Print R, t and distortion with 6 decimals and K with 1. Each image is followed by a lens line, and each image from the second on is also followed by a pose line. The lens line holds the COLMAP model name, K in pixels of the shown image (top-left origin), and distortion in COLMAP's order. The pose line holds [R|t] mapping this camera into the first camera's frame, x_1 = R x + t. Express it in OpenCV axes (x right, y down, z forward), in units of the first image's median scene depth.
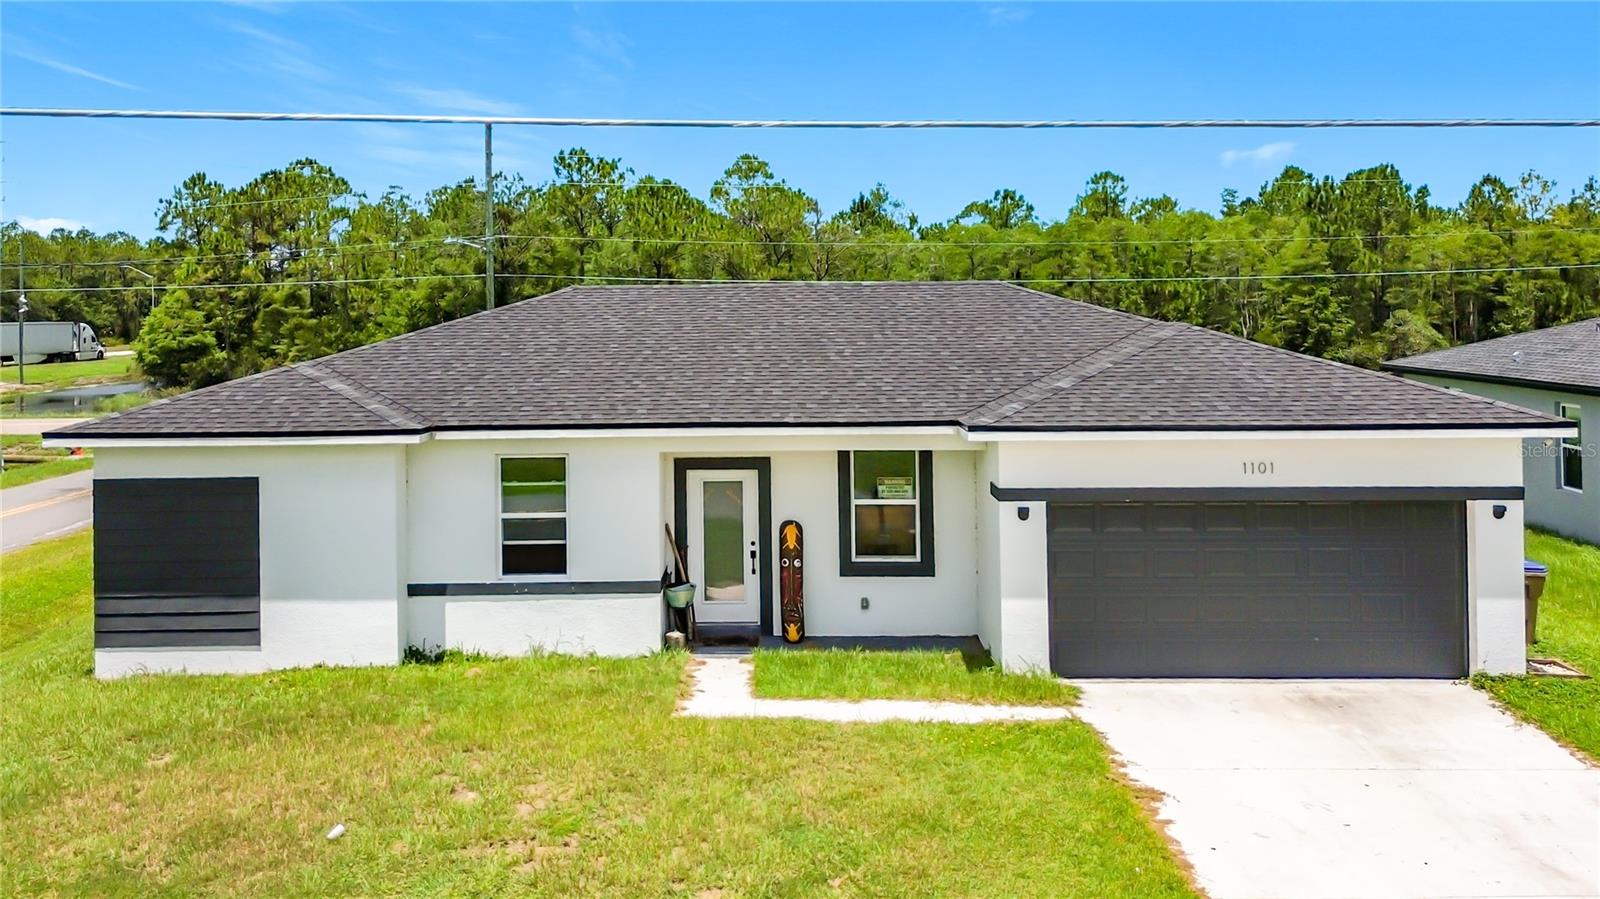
lens RADIAL K [[1336.5, 0, 744.6], [0, 1336.5, 310.7], [0, 0, 1]] dist [0.096239, -0.146464]
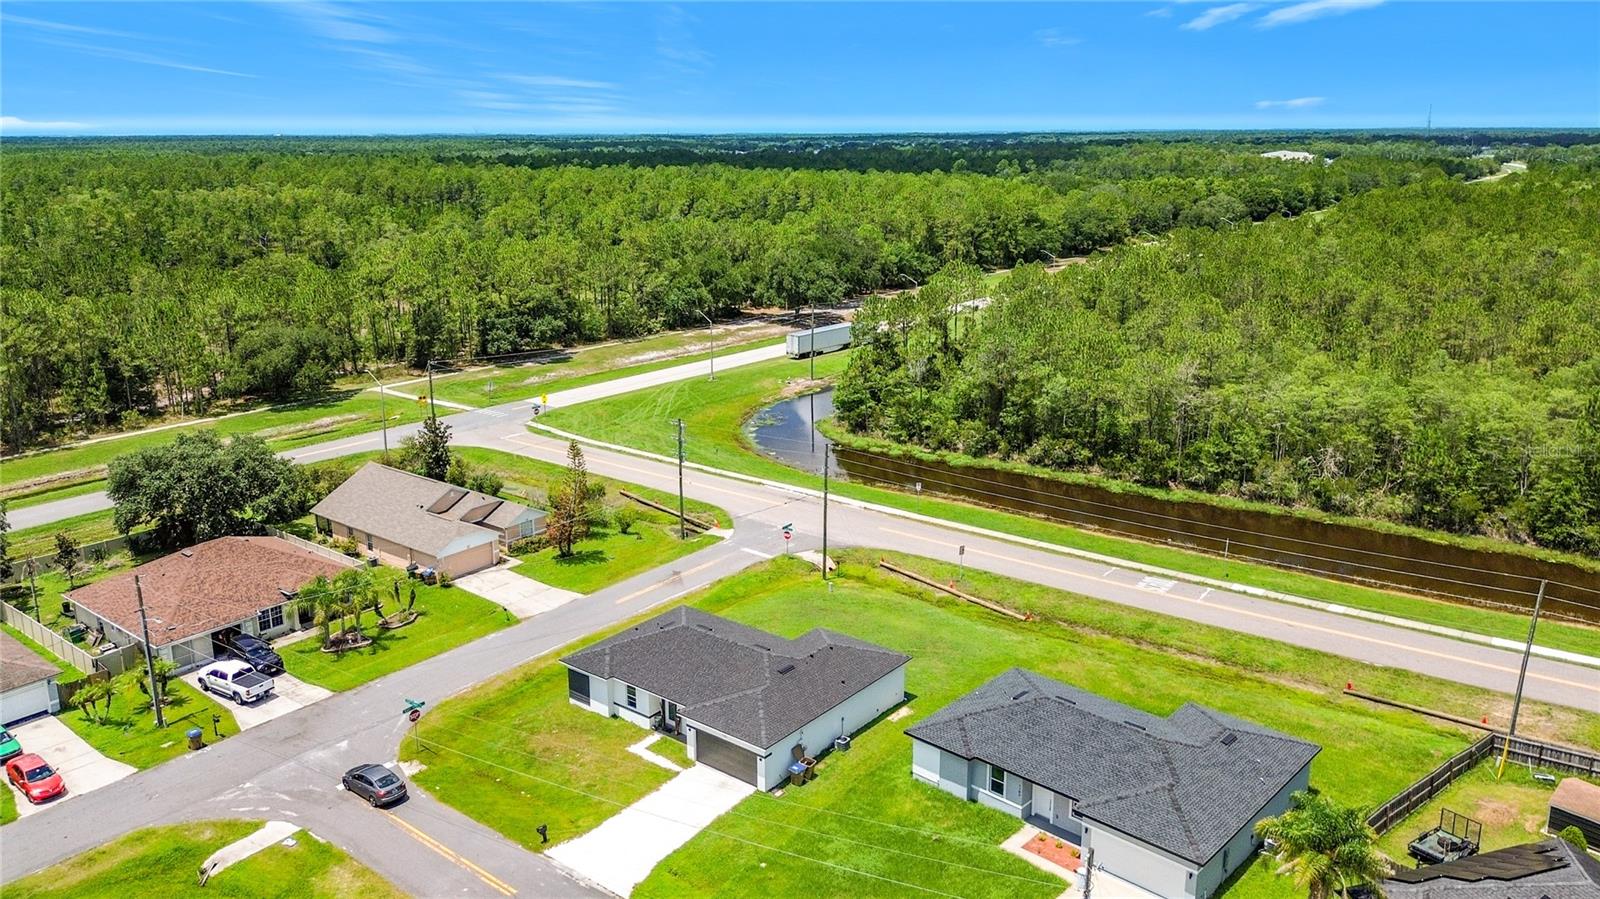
lens RADIAL K [[1169.9, 0, 800.0], [0, 1169.9, 449.5], [0, 0, 1]] dist [0.097725, -0.166023]
pose [[0.797009, 0.165590, -0.580824, 2.676872], [-0.006323, 0.963916, 0.266132, -1.861965], [0.603935, -0.208437, 0.769296, -1.741316]]
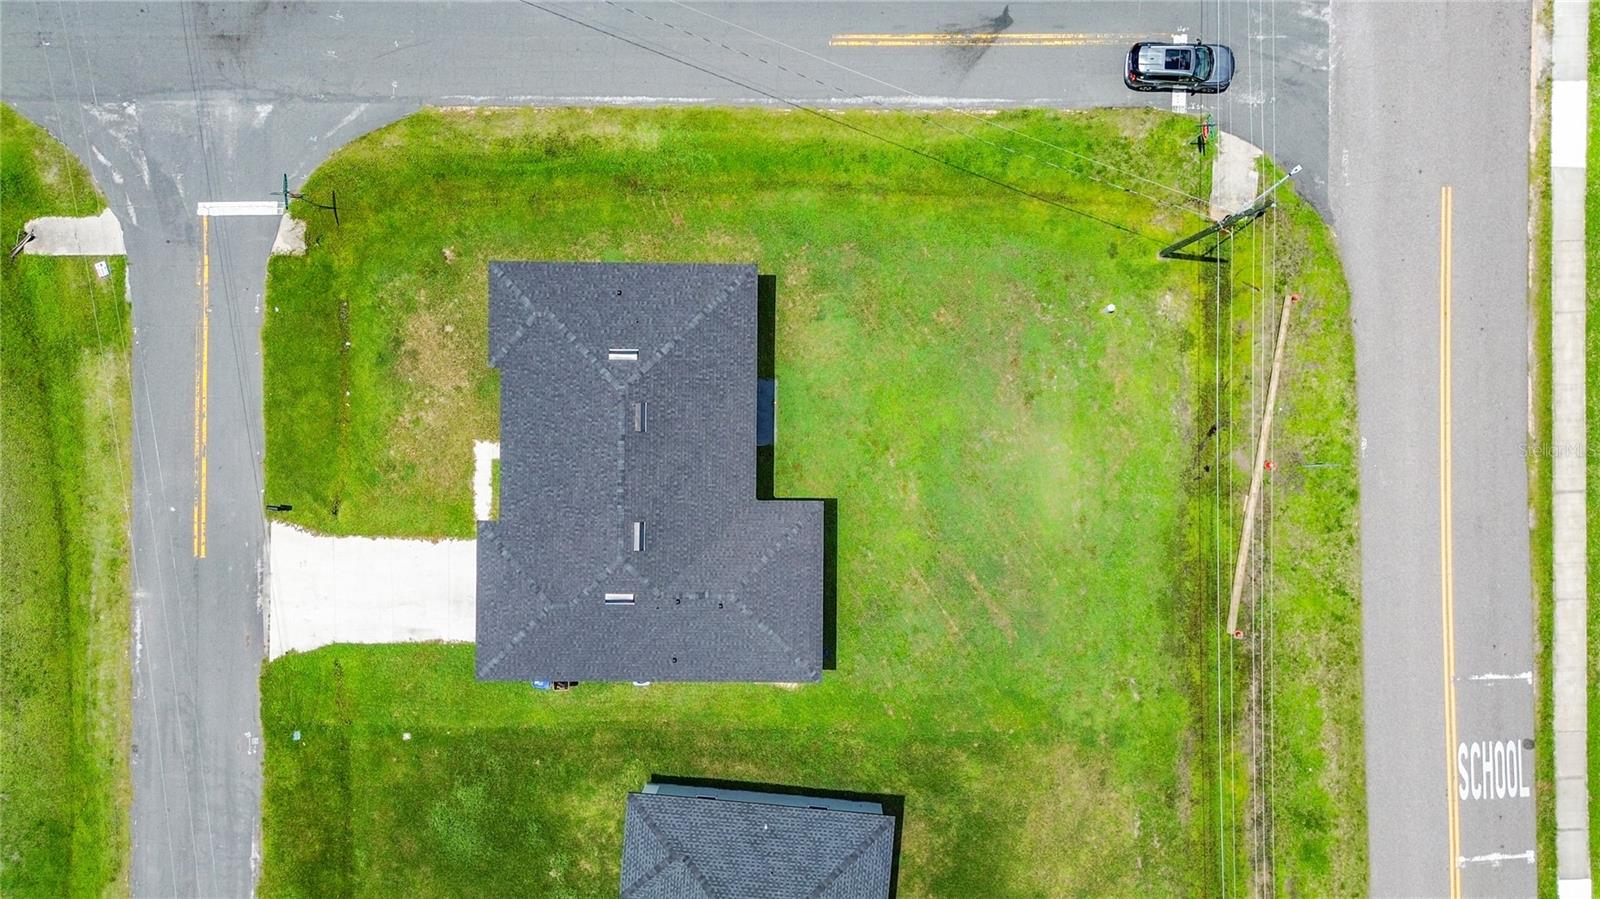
lens RADIAL K [[1148.4, 0, 800.0], [0, 1148.4, 449.5], [0, 0, 1]] dist [0.074962, -0.084694]
pose [[0.016872, 0.999506, 0.026531, -0.087548], [0.013846, -0.026766, 0.999546, -2.782118], [0.999762, -0.016497, -0.014291, 1.760155]]
